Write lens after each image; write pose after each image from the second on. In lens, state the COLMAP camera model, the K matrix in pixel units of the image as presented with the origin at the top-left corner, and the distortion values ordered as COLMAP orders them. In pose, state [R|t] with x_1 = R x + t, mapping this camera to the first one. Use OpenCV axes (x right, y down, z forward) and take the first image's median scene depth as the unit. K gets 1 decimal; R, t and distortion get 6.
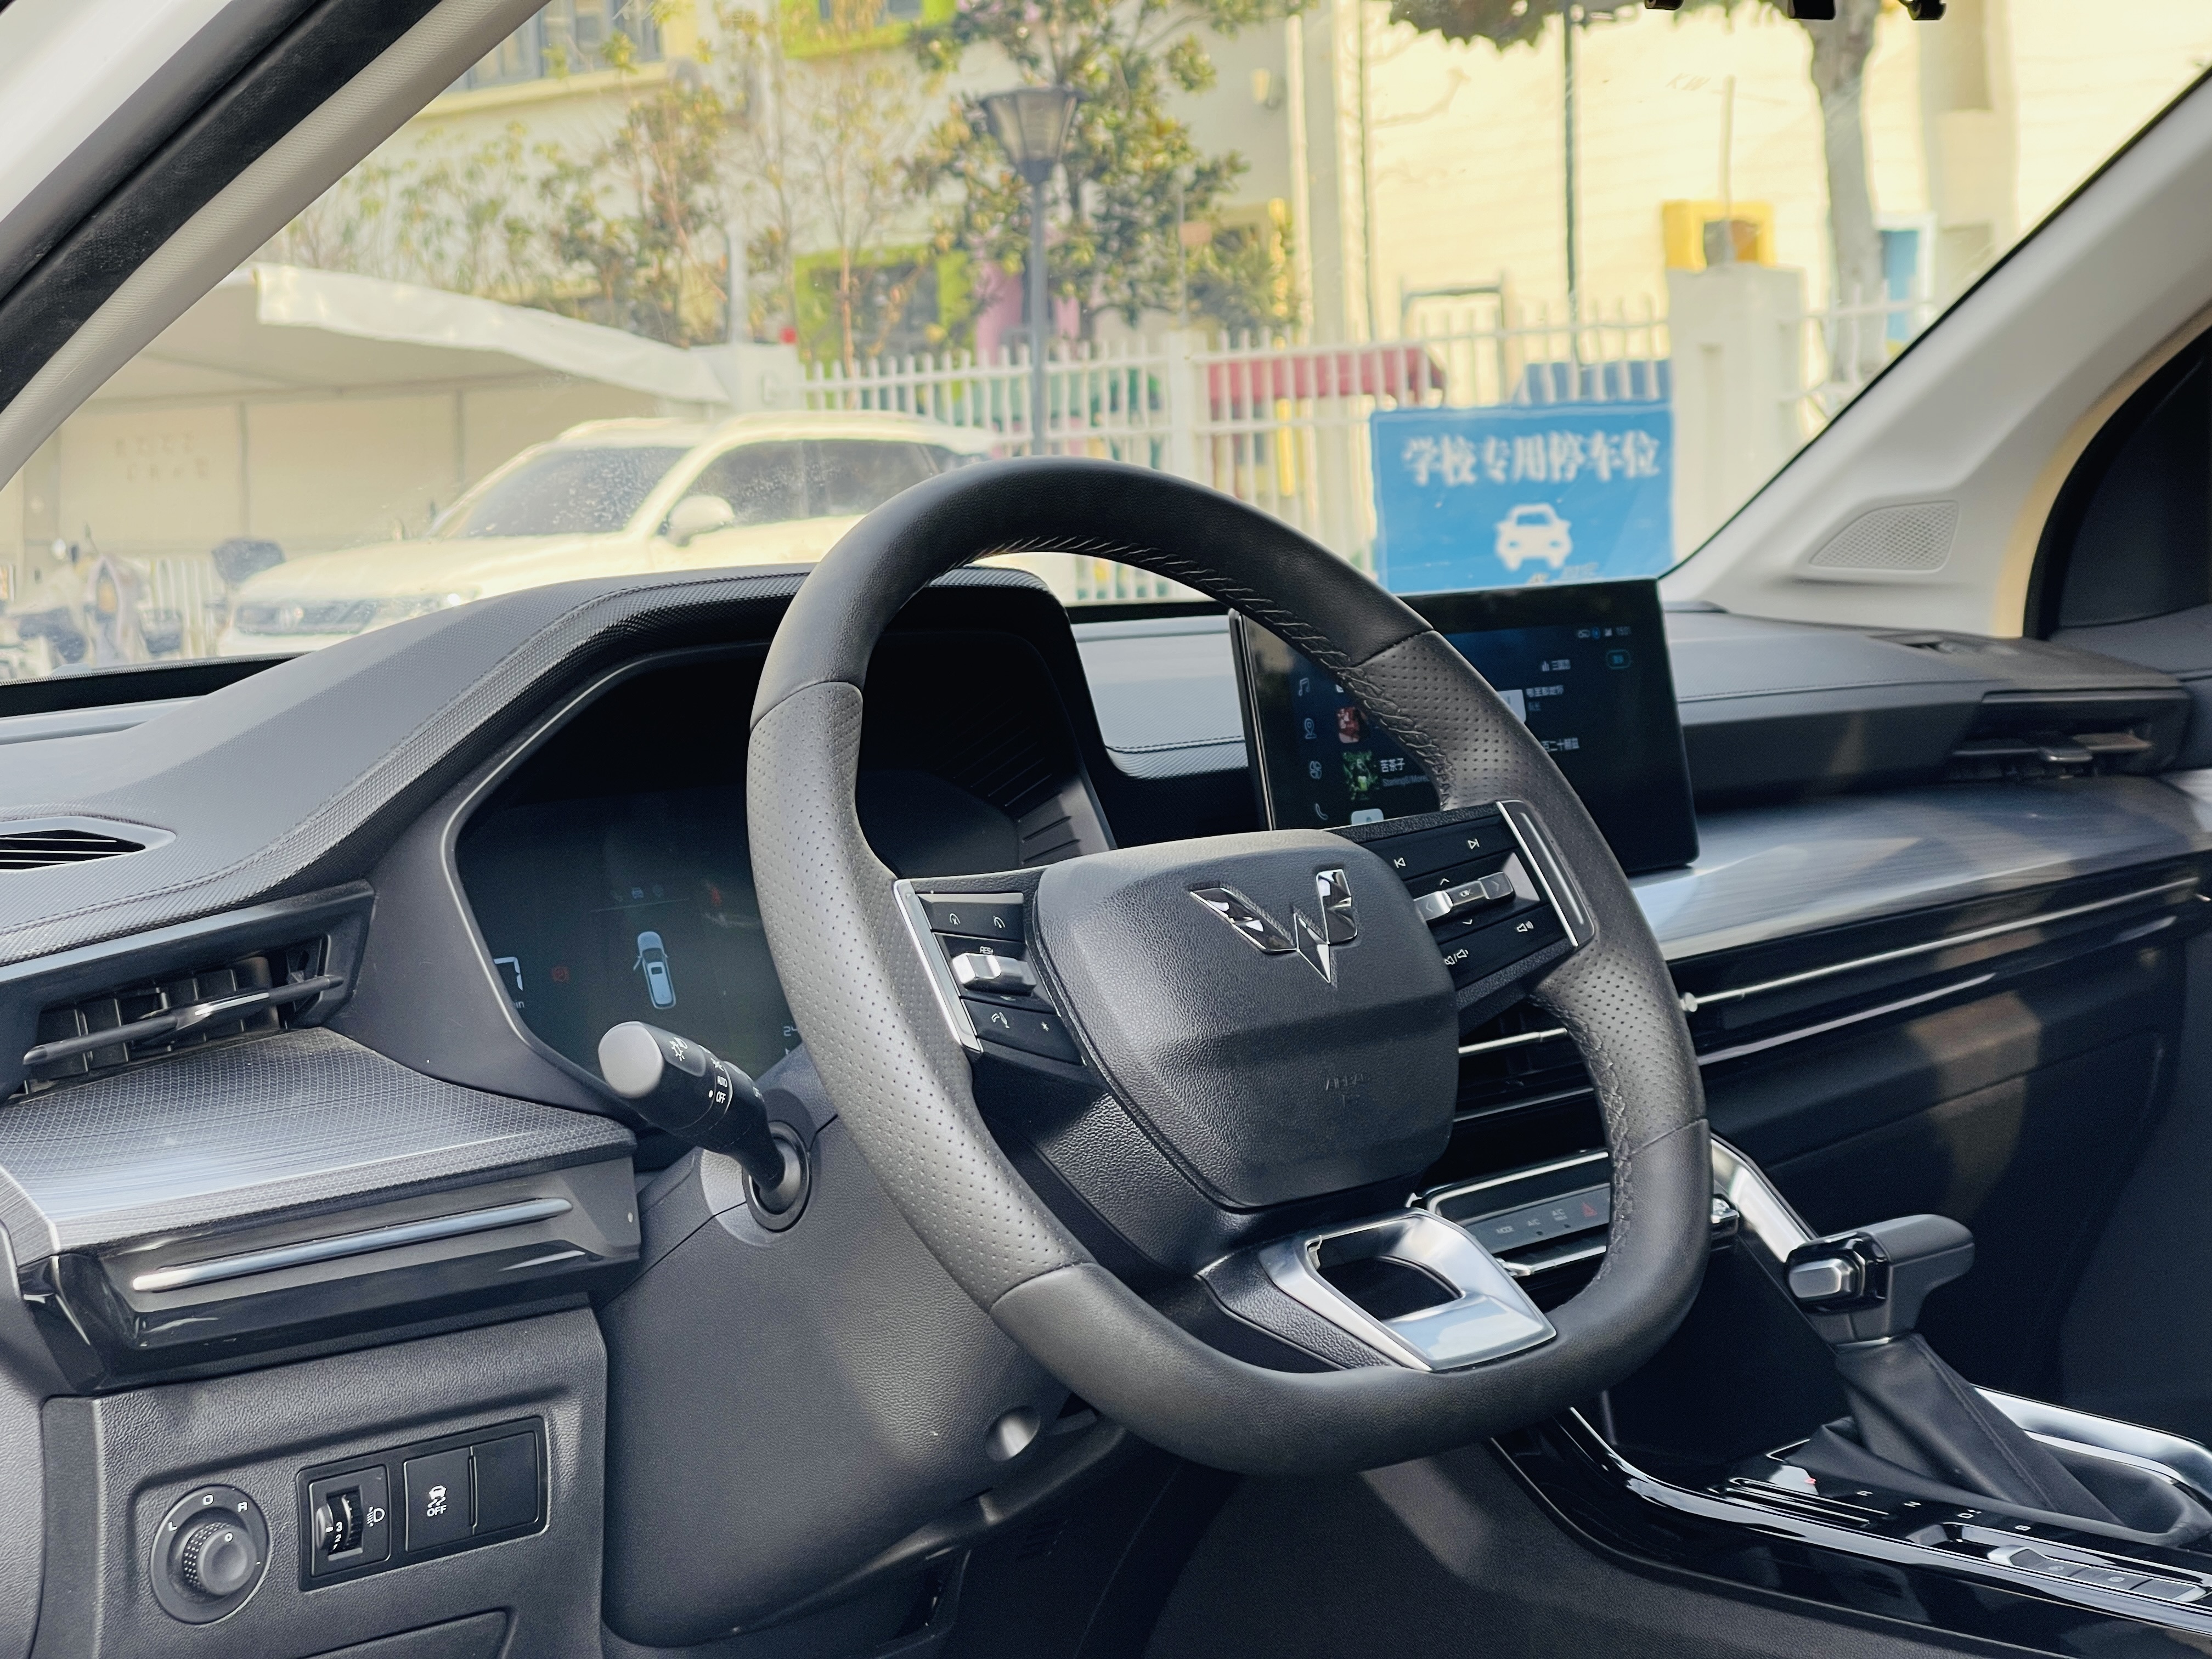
lens RADIAL K [[4060.0, 0, 1101.1], [0, 4060.0, 782.0], [0, 0, 1]] dist [0.271525, -0.753336]
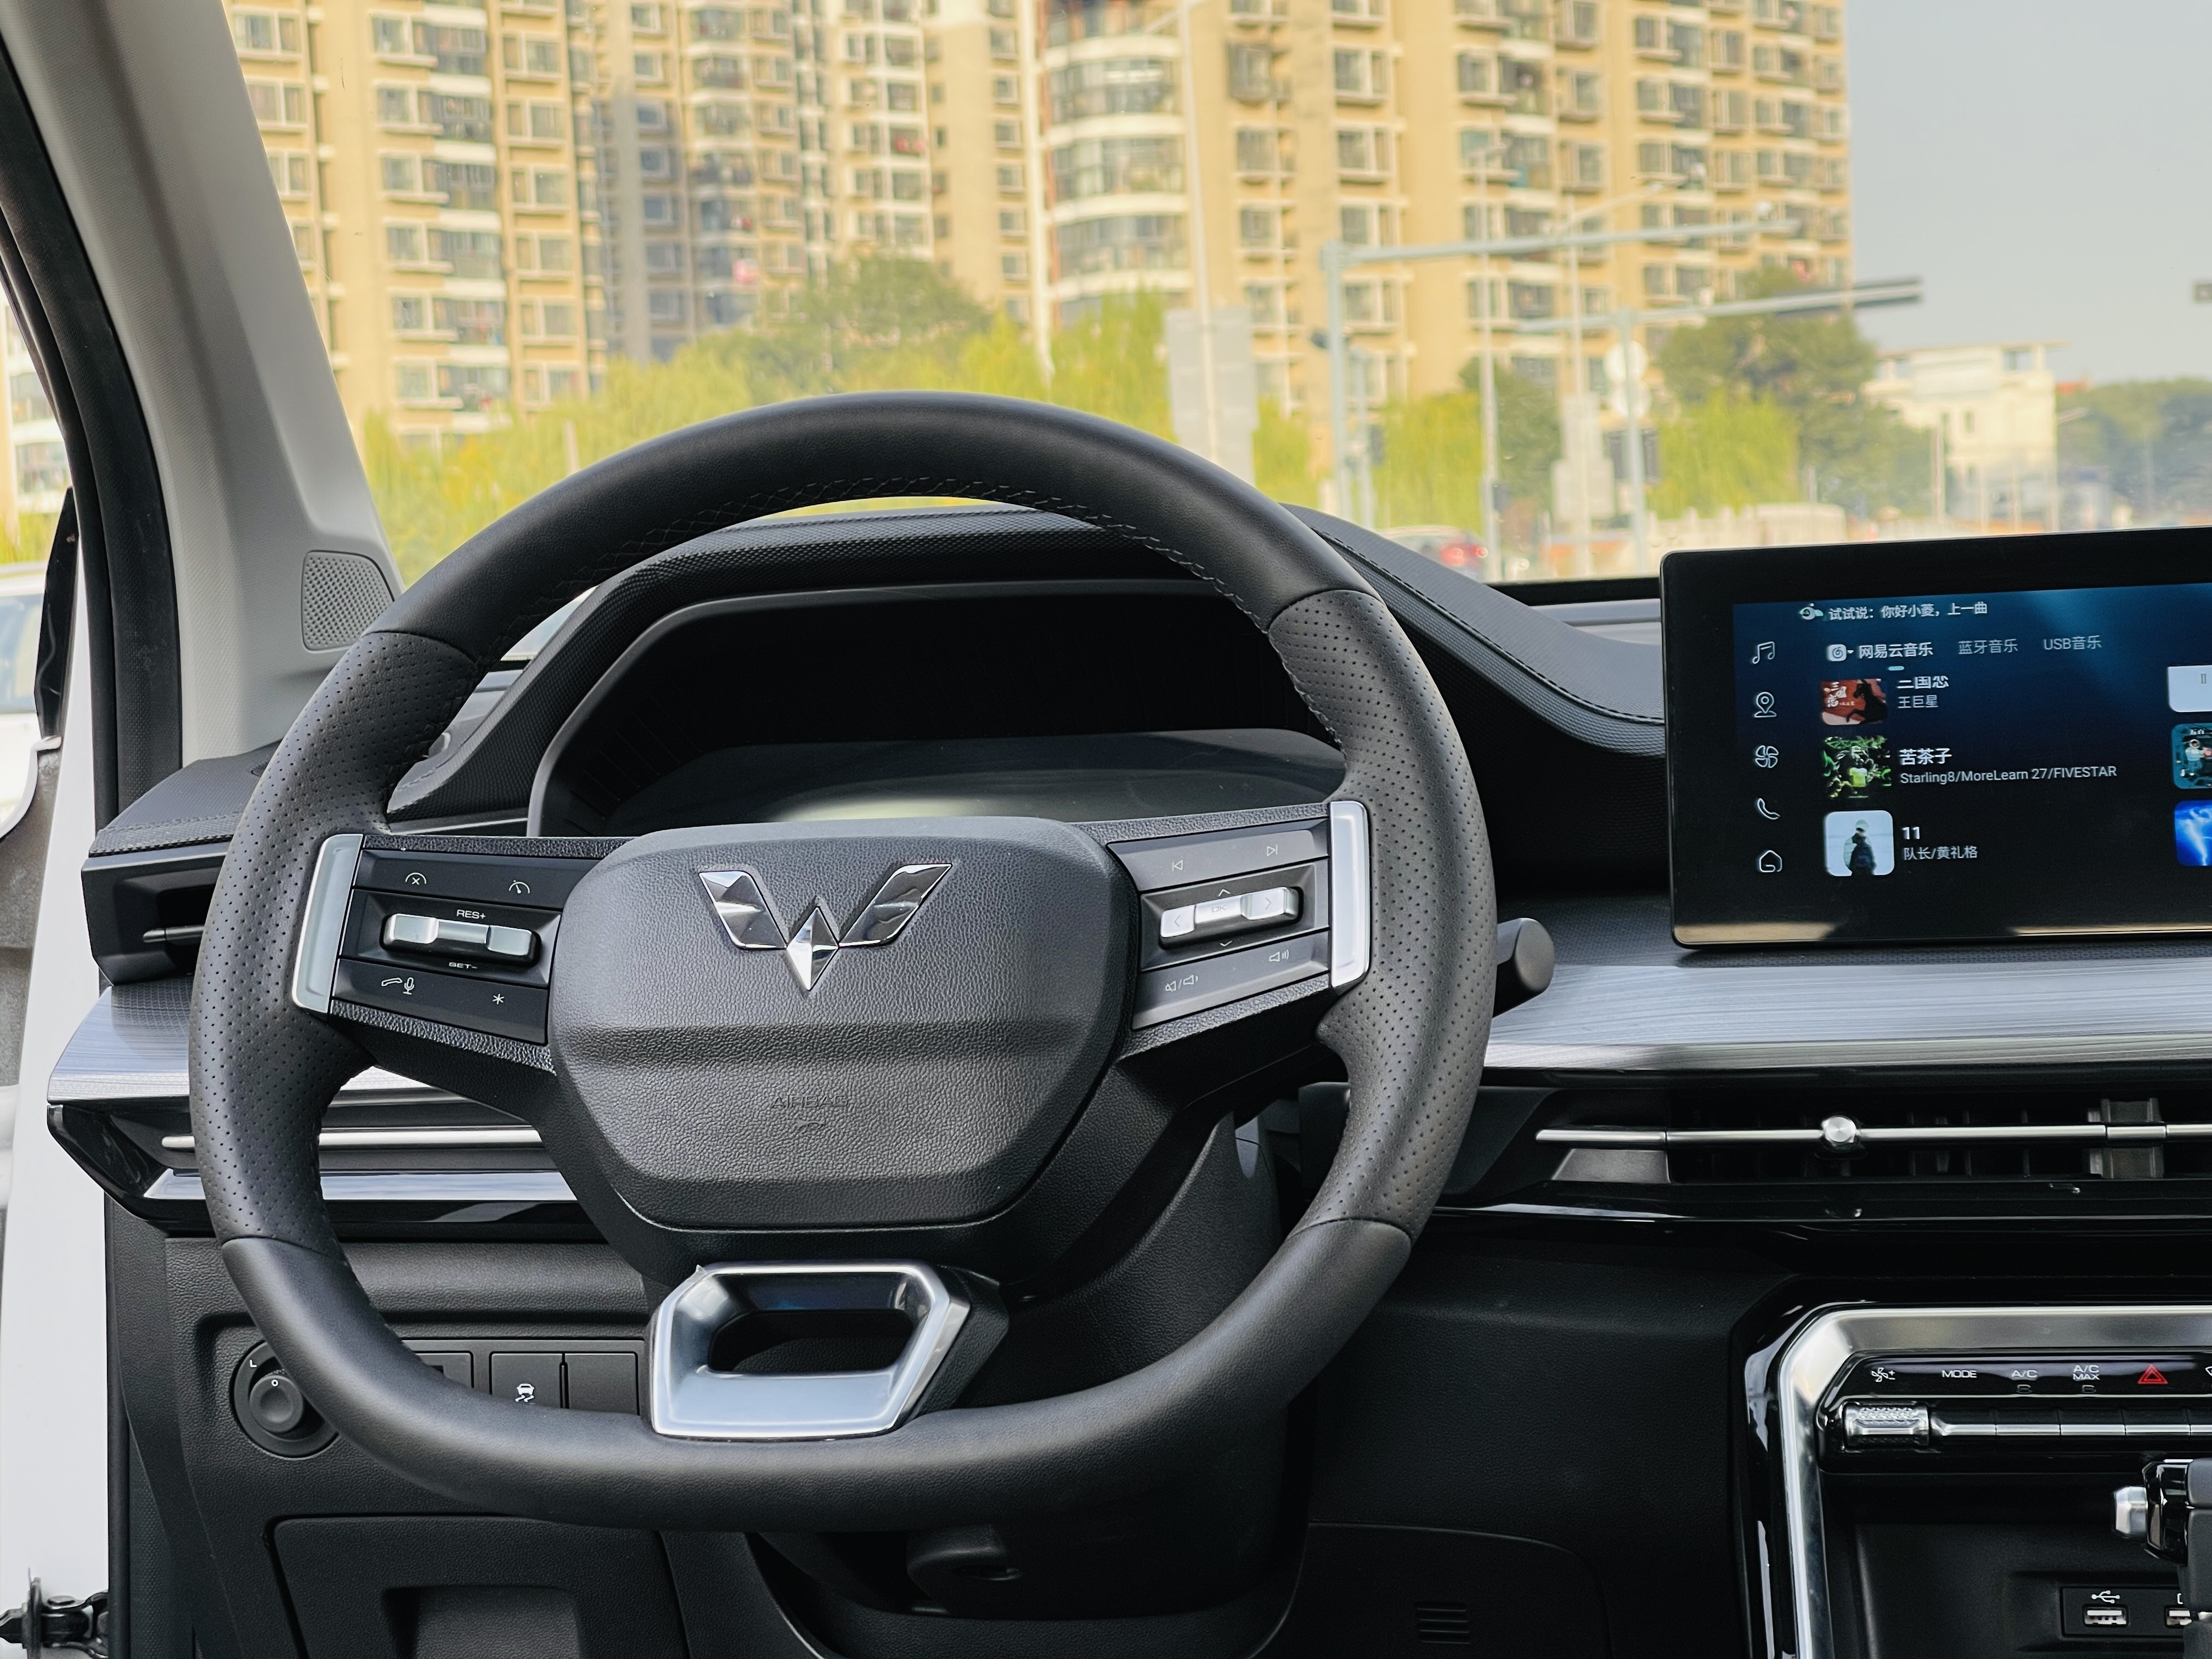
lens RADIAL K [[4060.0, 0, 1101.1], [0, 4060.0, 782.0], [0, 0, 1]] dist [0.271525, -0.753336]
pose [[0.548185, 0.055684, -0.834502, 0.639898], [-0.036036, 0.998427, 0.042951, -0.027294], [0.835581, 0.006527, 0.549329, 0.439571]]
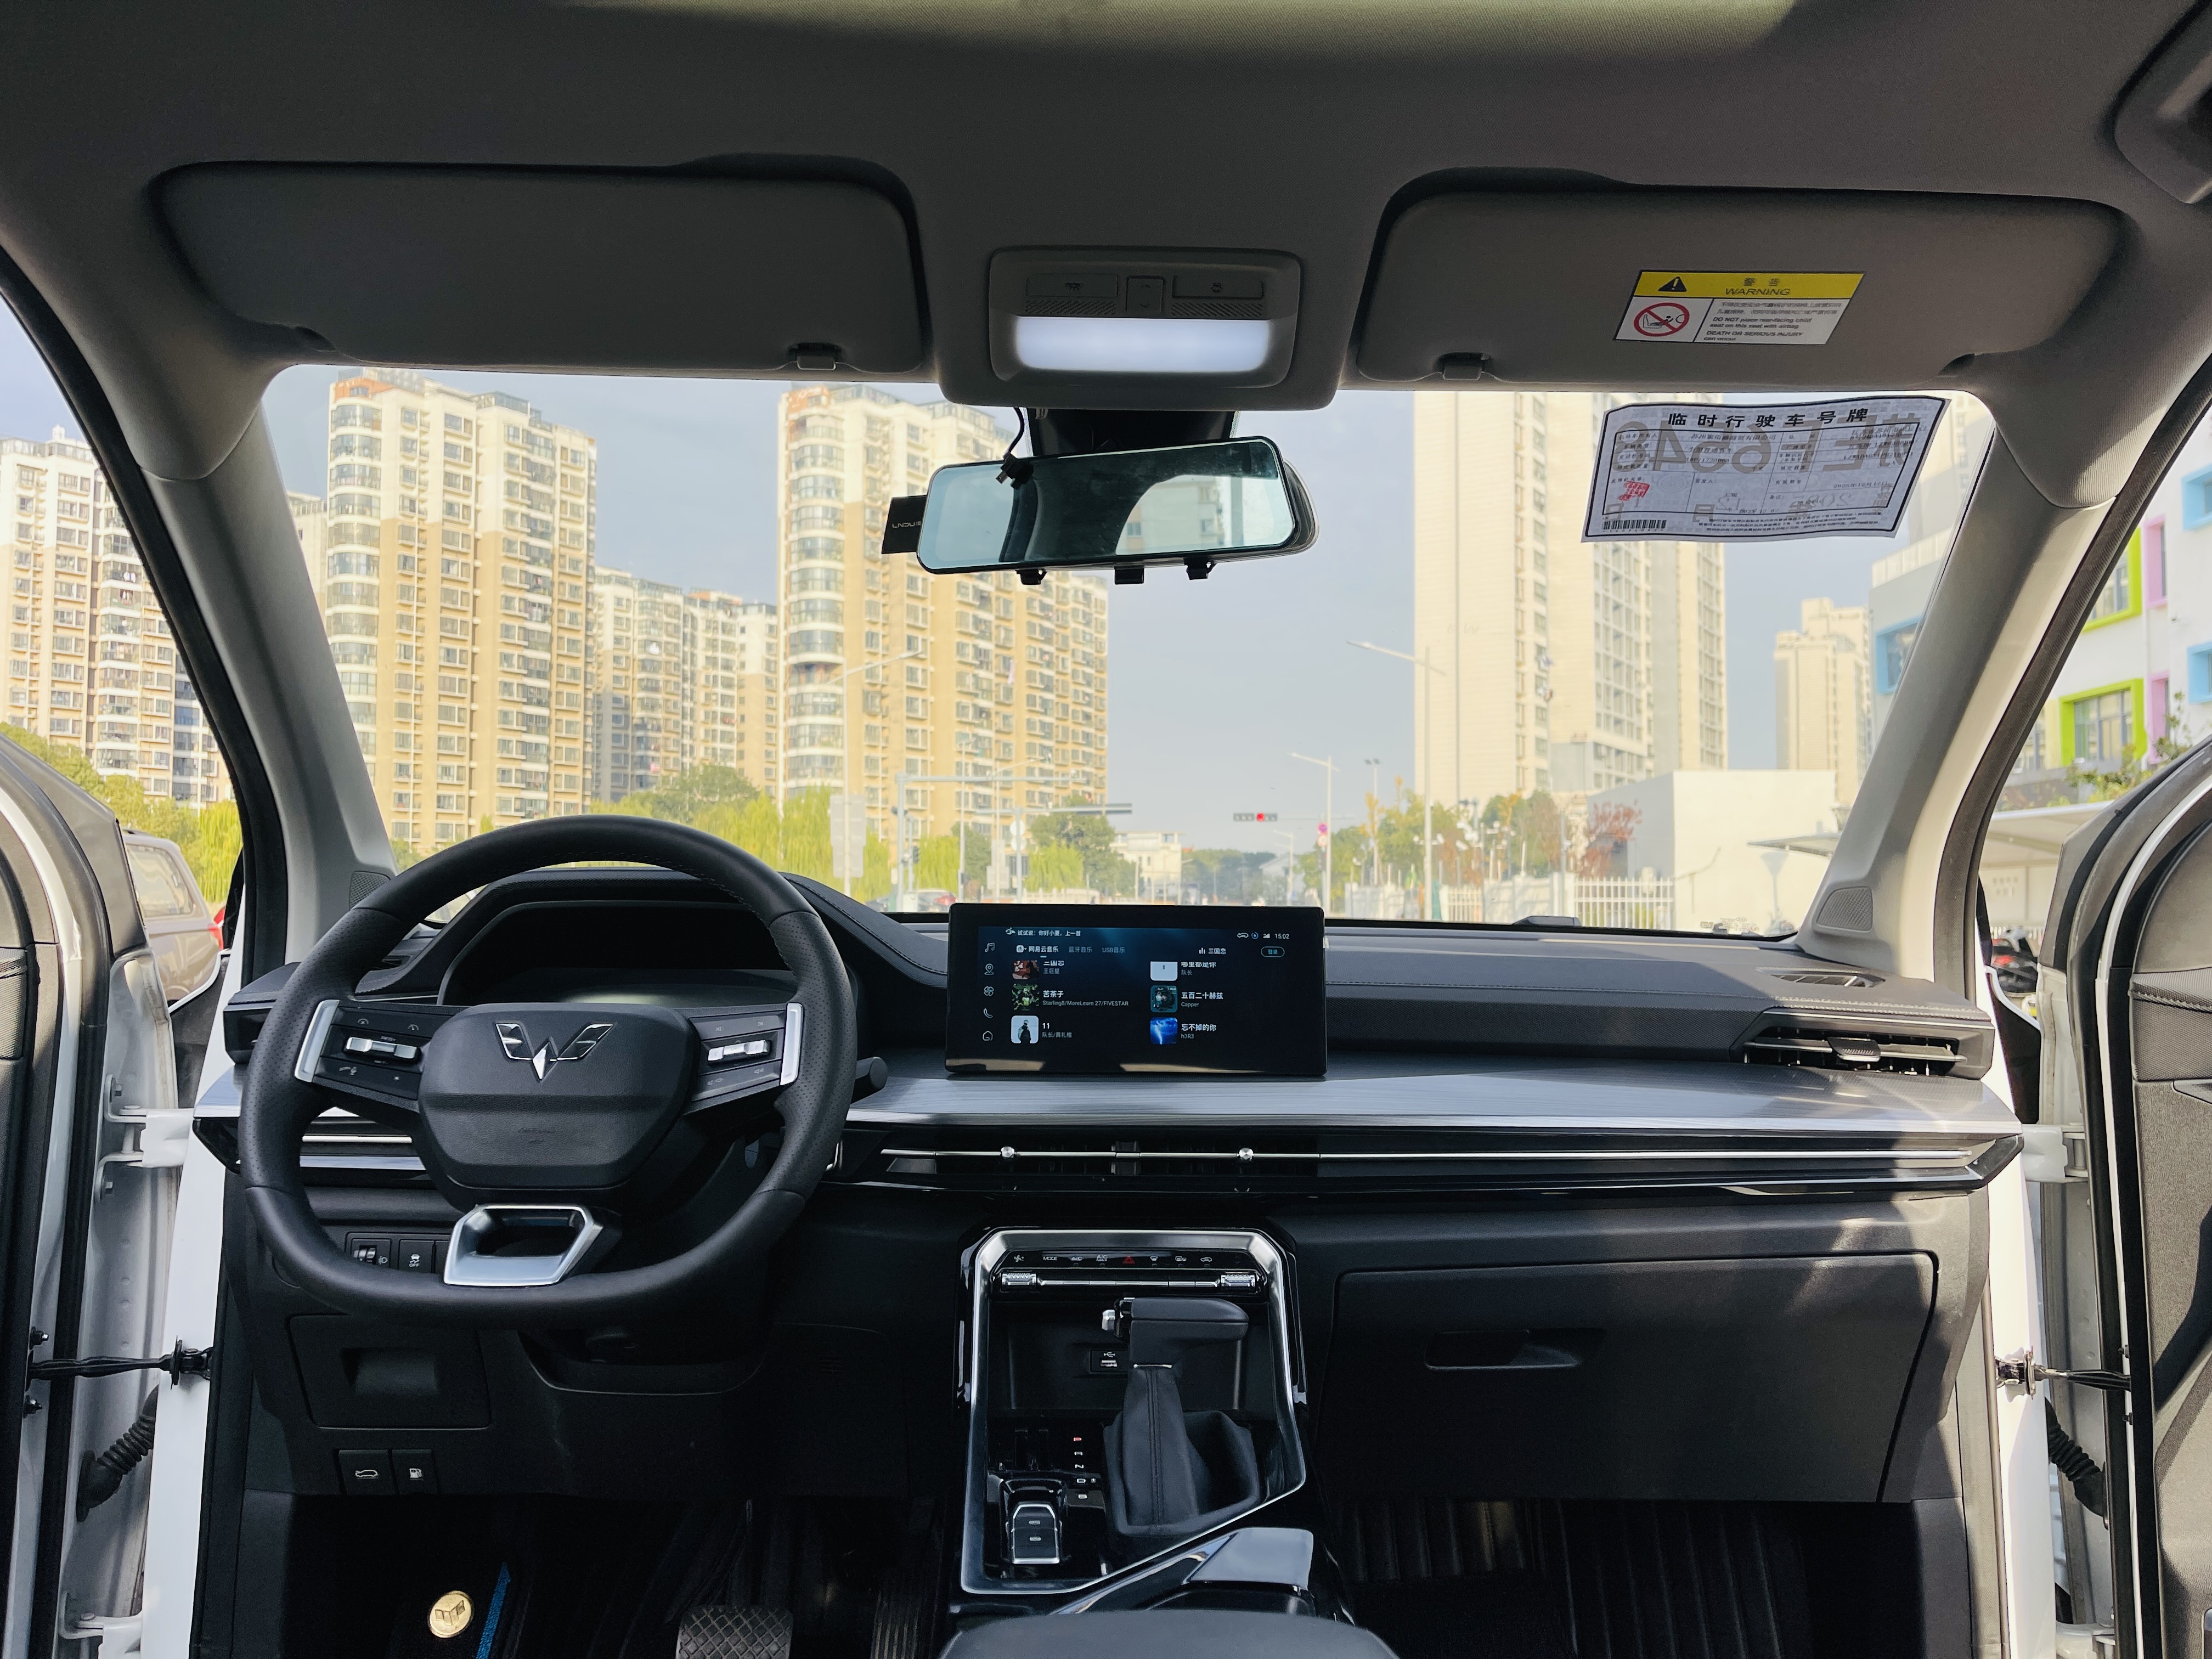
lens RADIAL K [[1650.2, 0, 1106.0], [0, 1650.2, 829.5], [0, 0, 1]] dist [0.117451, -0.215637]
pose [[0.688633, 0.012121, -0.725009, 0.637981], [-0.088459, 0.993797, -0.067405, -0.030269], [0.719694, 0.110551, 0.685433, 0.490614]]
